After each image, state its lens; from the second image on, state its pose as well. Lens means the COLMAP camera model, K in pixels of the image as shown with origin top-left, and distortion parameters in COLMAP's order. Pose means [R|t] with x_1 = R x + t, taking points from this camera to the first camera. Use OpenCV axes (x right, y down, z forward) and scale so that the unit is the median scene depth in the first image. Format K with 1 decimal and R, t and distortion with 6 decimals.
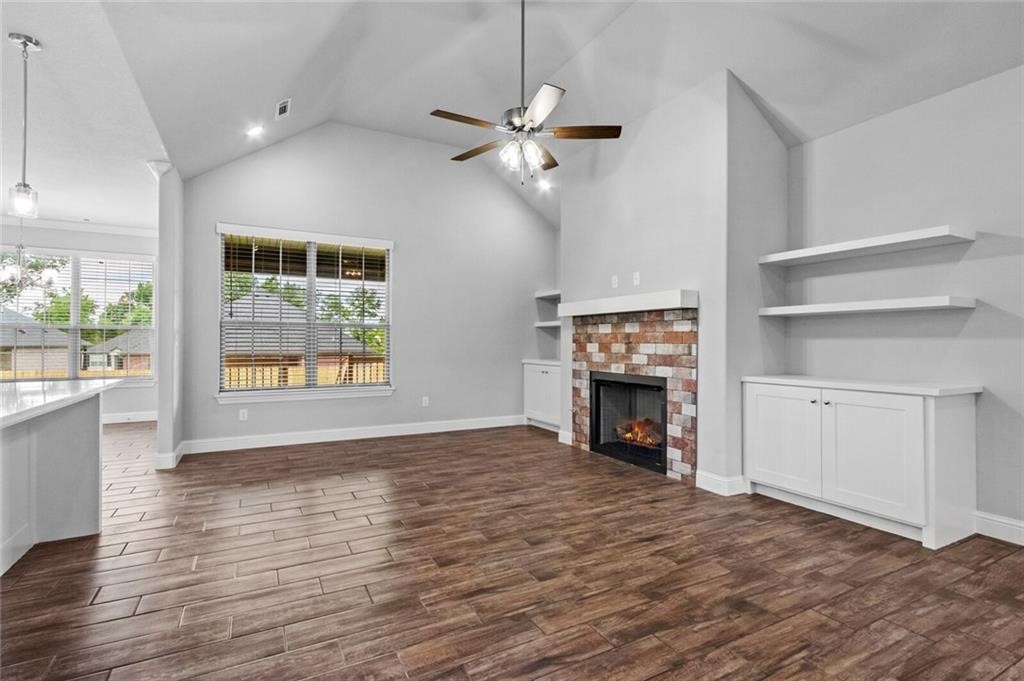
lens RADIAL K [[475.2, 0, 513.8], [0, 475.2, 340.4], [0, 0, 1]] dist [0.003622, -0.000443]
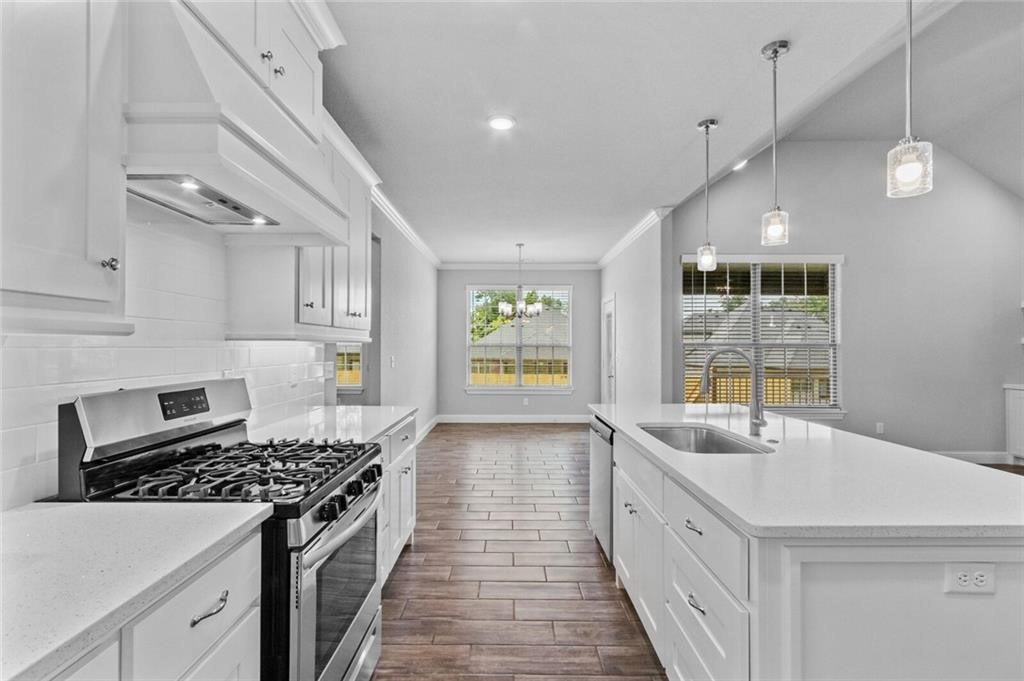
lens RADIAL K [[475.2, 0, 511.9], [0, 475.2, 344.5], [0, 0, 1]] dist [0.003622, -0.000443]
pose [[0.883466, -0.002086, -0.468490, -0.539258], [0.000668, 0.999995, -0.003193, -0.038493], [0.468495, 0.002508, 0.883463, -0.171239]]
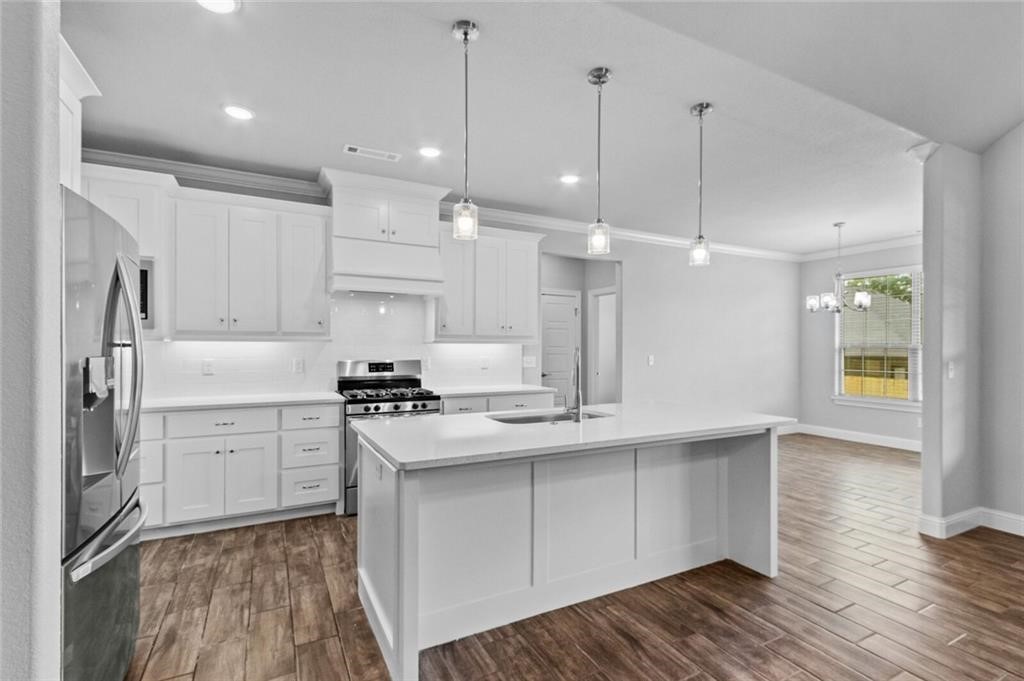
lens RADIAL K [[475.2, 0, 502.1], [0, 475.2, 340.3], [0, 0, 1]] dist [0.003622, -0.000443]
pose [[-0.024421, -0.014832, -0.999592, 0.068890], [-0.004014, 0.999883, -0.014738, -0.036620], [0.999694, 0.003652, -0.024477, 0.338166]]
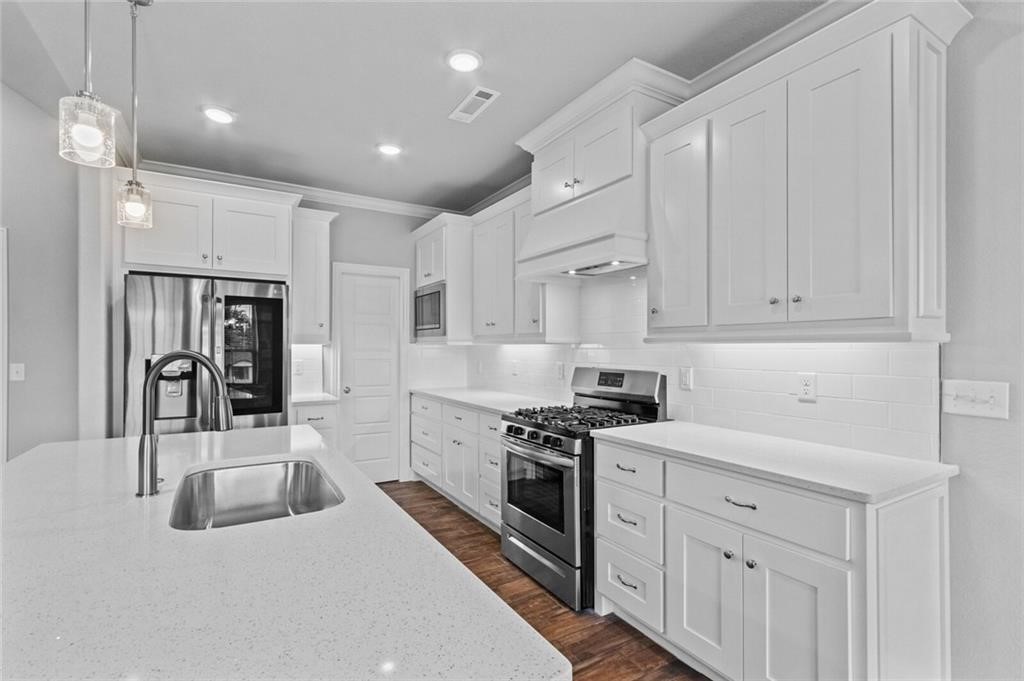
lens RADIAL K [[475.2, 0, 508.2], [0, 475.2, 339.8], [0, 0, 1]] dist [0.003622, -0.000443]
pose [[-0.999482, -0.001804, -0.032124, -0.784891], [-0.001327, 0.999889, -0.014865, -0.040304], [0.032147, -0.014815, -0.999373, 0.755401]]
